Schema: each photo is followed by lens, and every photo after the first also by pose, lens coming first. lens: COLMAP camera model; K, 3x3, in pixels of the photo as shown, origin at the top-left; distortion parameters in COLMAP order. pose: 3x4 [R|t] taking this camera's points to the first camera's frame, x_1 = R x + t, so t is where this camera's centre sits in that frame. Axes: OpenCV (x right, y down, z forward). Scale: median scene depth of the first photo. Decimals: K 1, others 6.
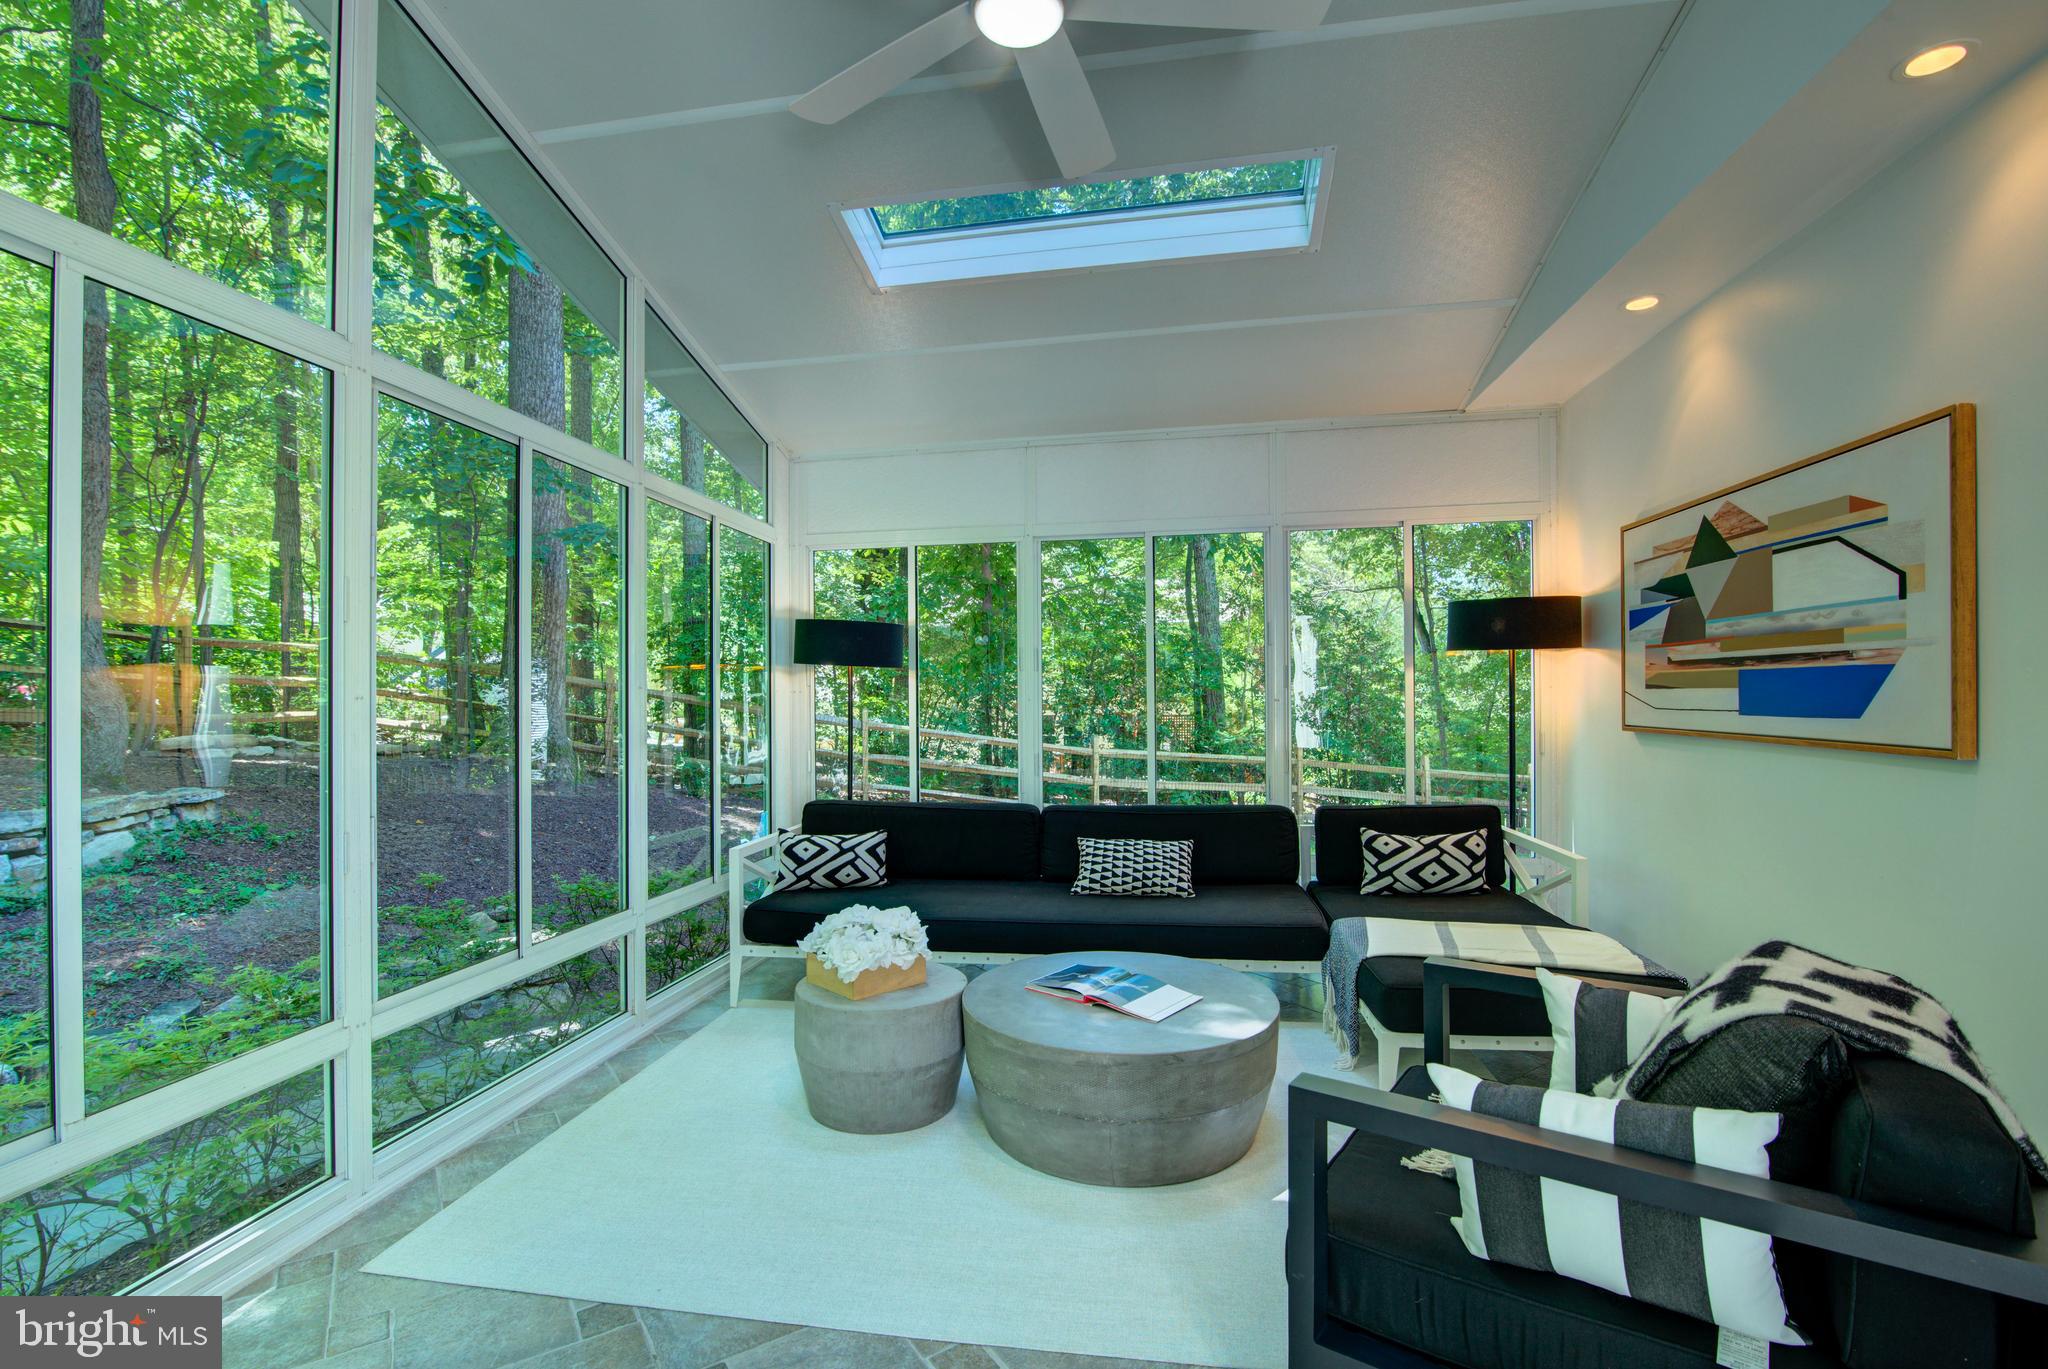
lens RADIAL K [[940.8, 0, 1013.5], [0, 940.8, 687.2], [0, 0, 1]] dist [-0.022048, 0.000874]
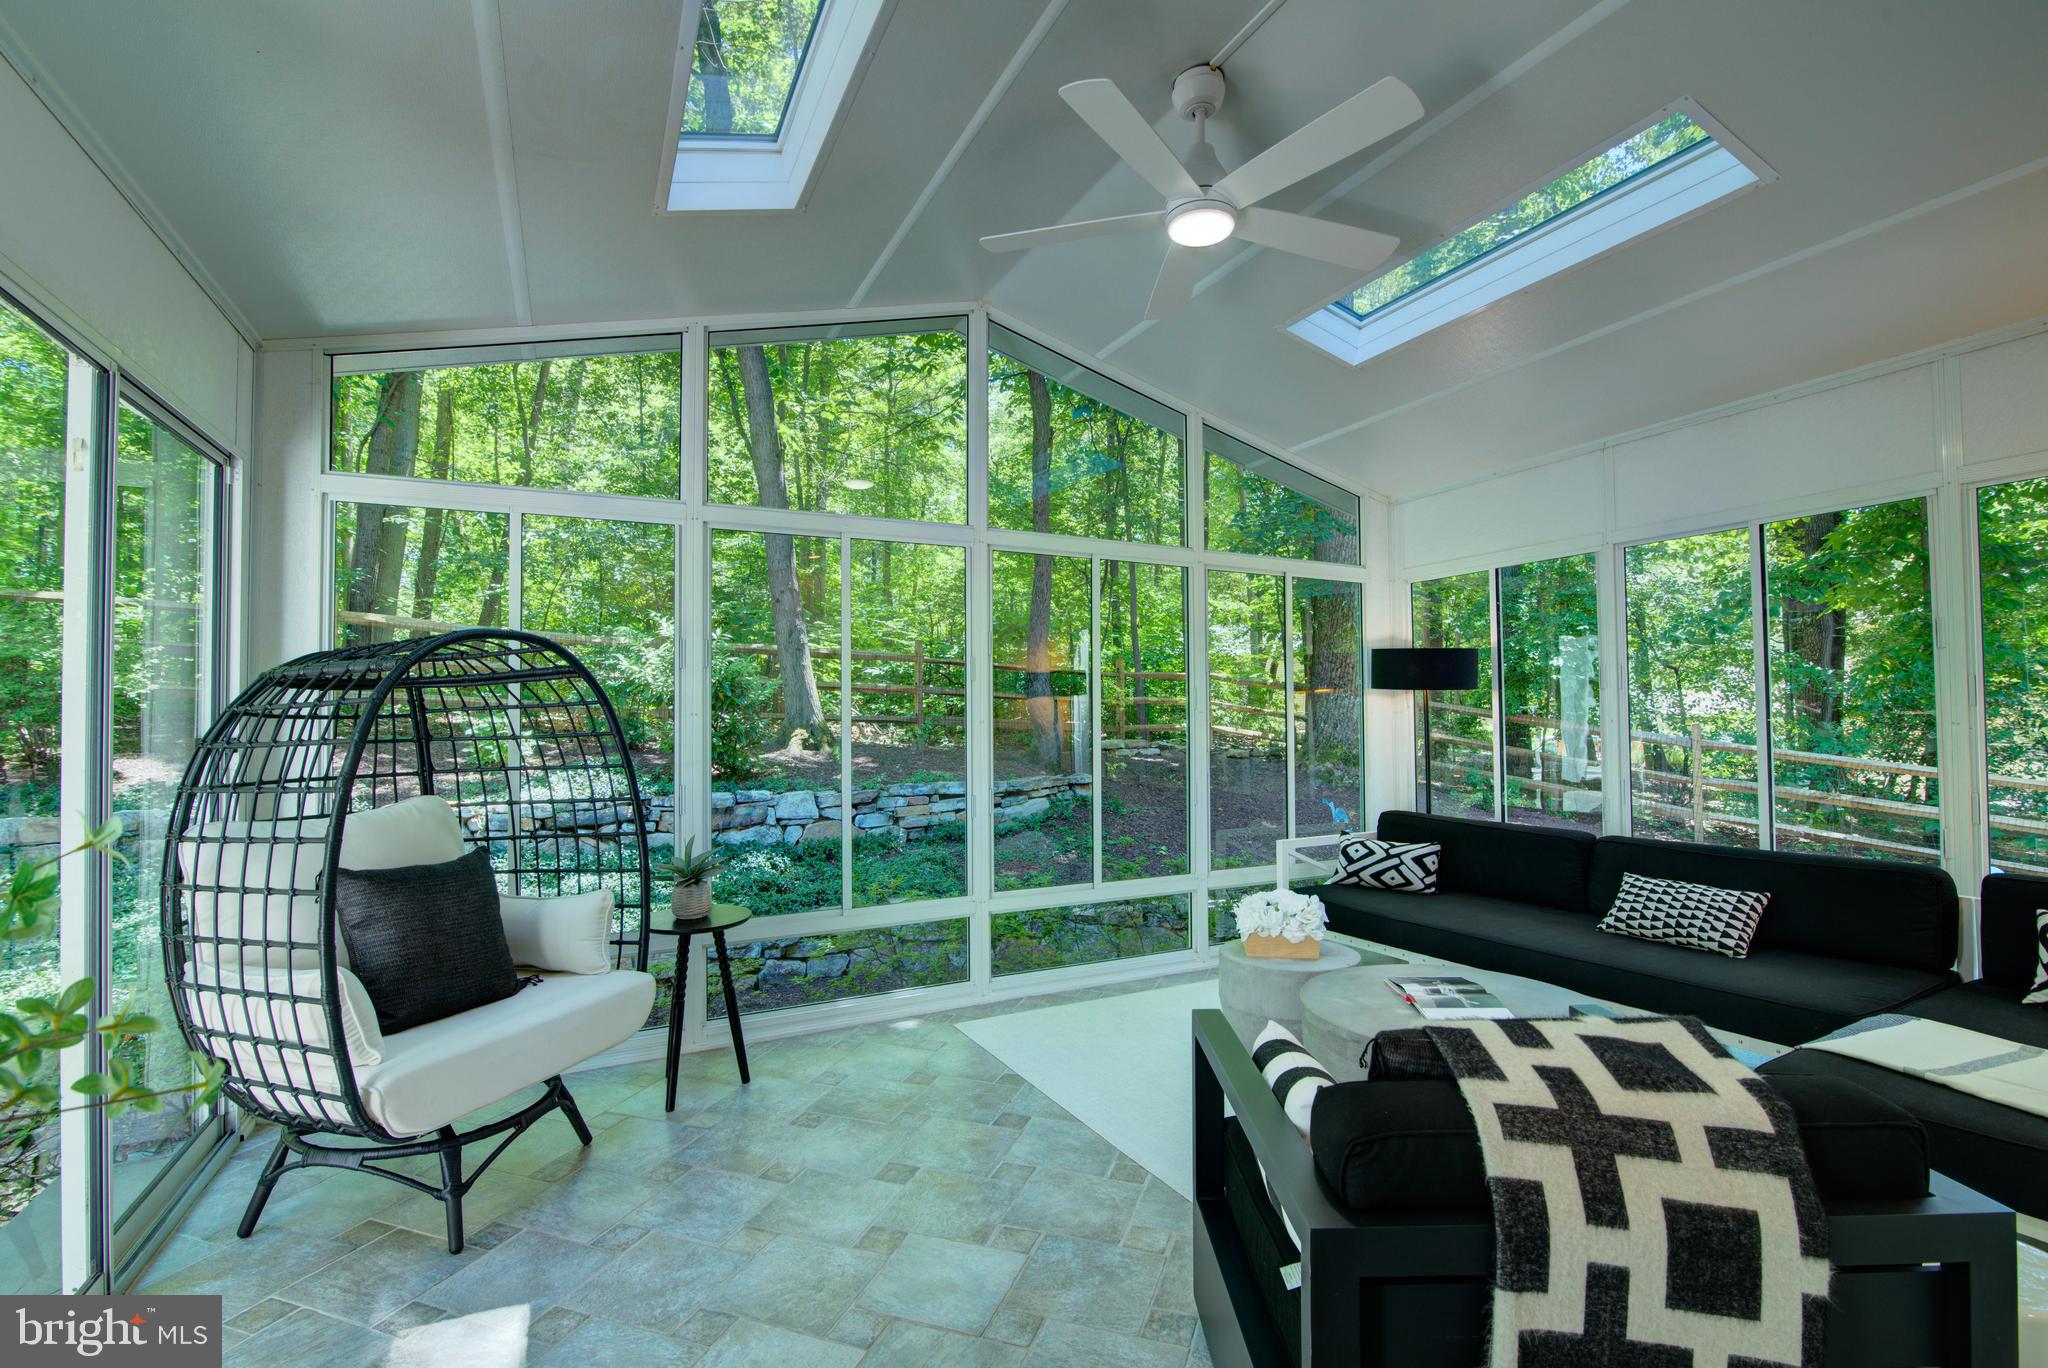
lens RADIAL K [[940.8, 0, 1019.5], [0, 940.8, 690.5], [0, 0, 1]] dist [-0.022048, 0.000874]
pose [[0.584933, -0.020250, -0.810829, 0.482046], [0.013813, 0.999792, -0.015004, -0.012476], [0.810964, -0.002423, 0.585091, -0.008563]]
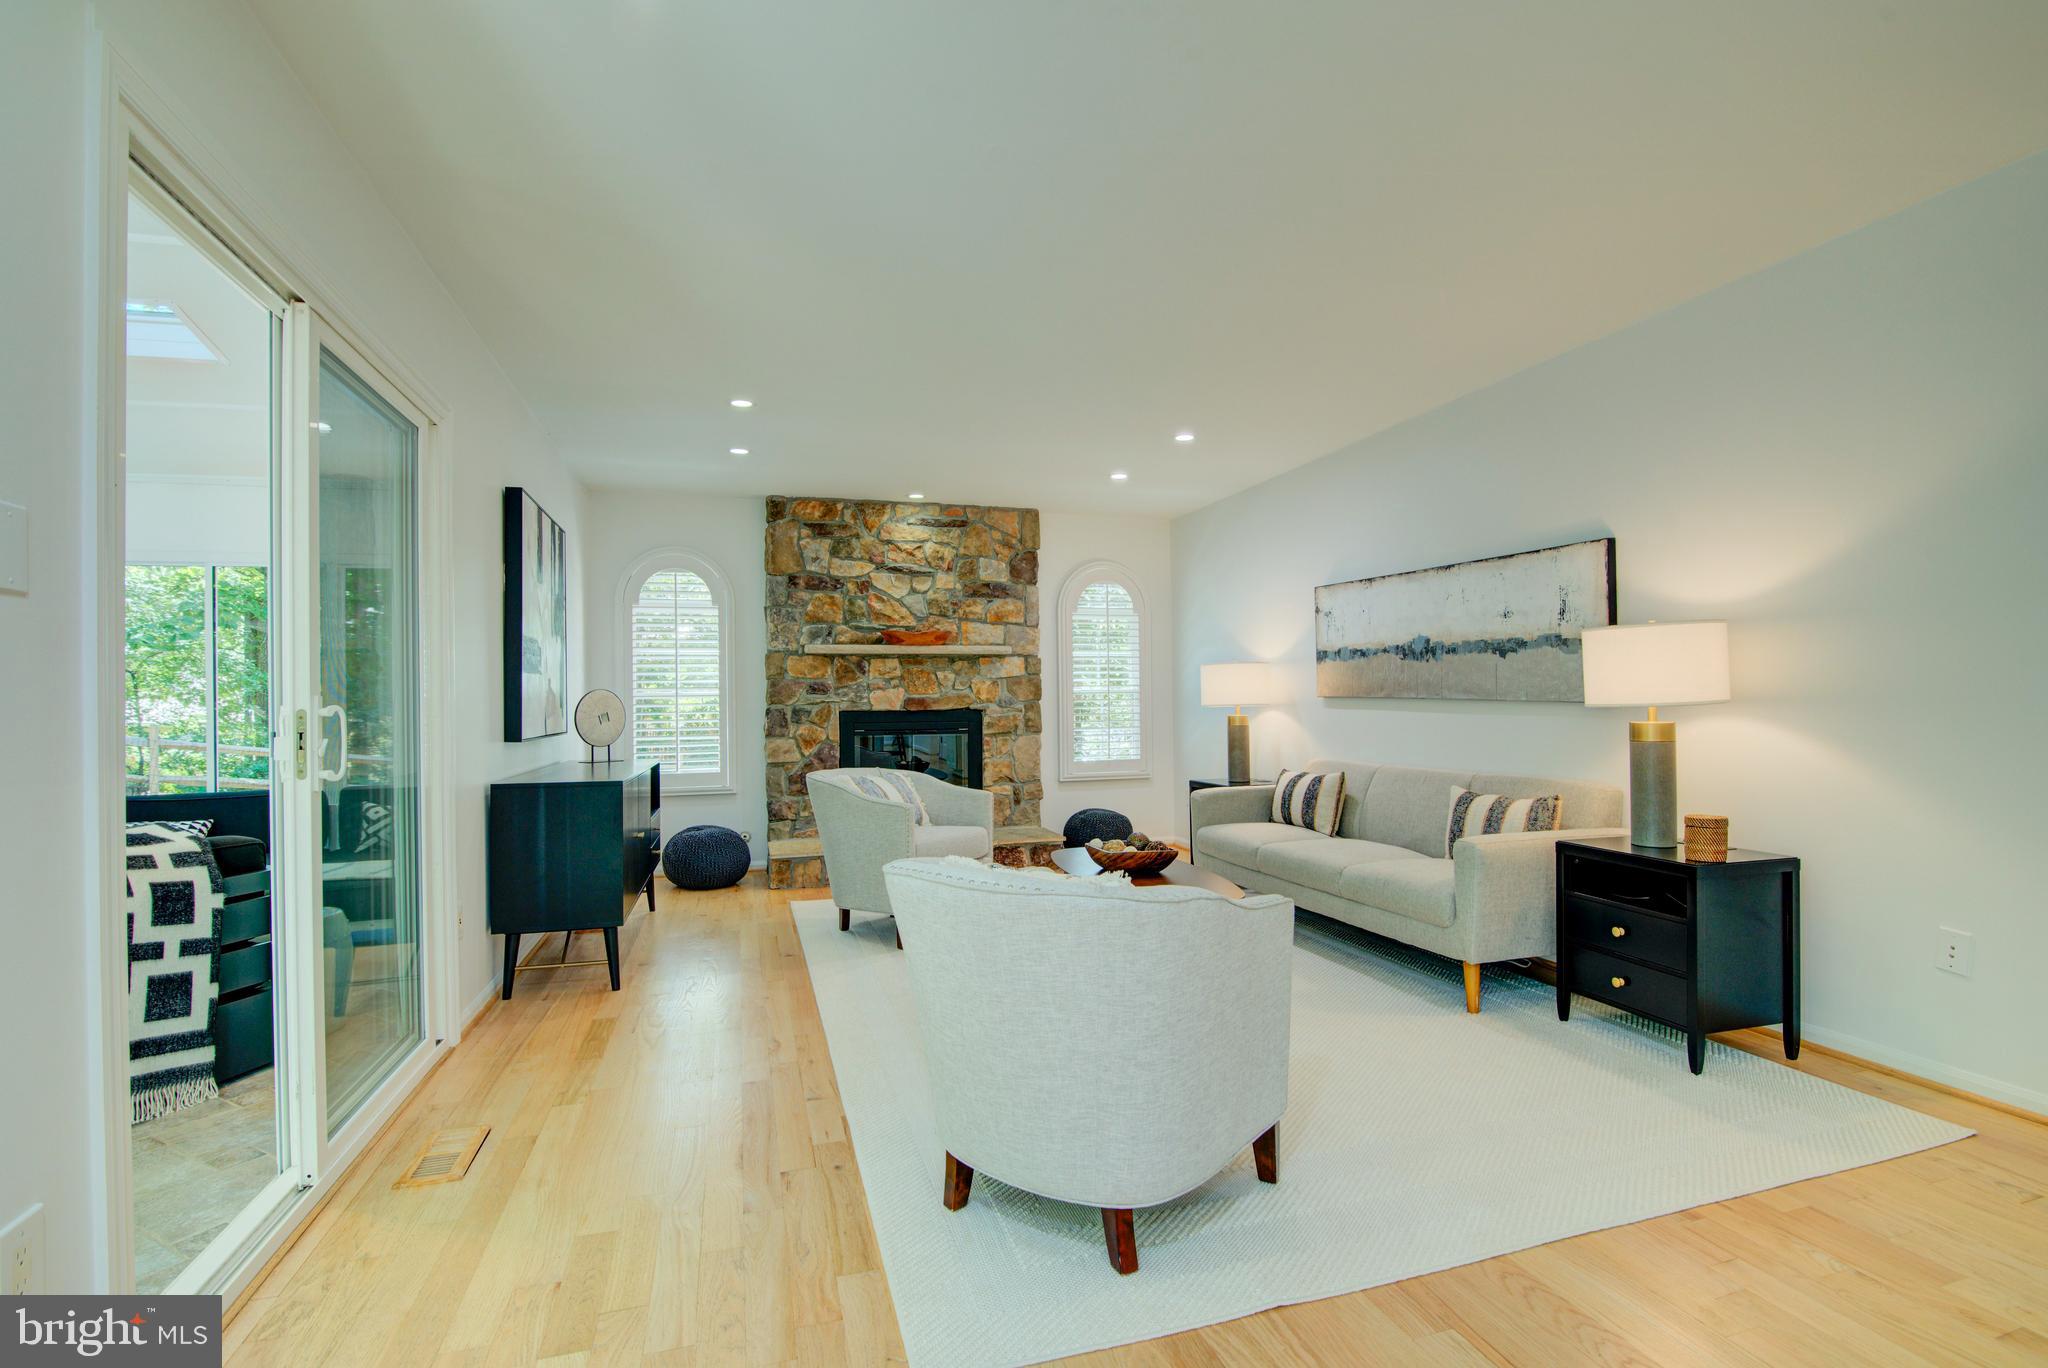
lens RADIAL K [[940.8, 0, 1025.7], [0, 940.8, 696.1], [0, 0, 1]] dist [-0.022048, 0.000874]
pose [[0.903986, -0.003735, 0.427545, 0.646191], [0.006737, 0.999962, -0.005510, 0.018979], [-0.427508, 0.007861, 0.903977, -0.538553]]
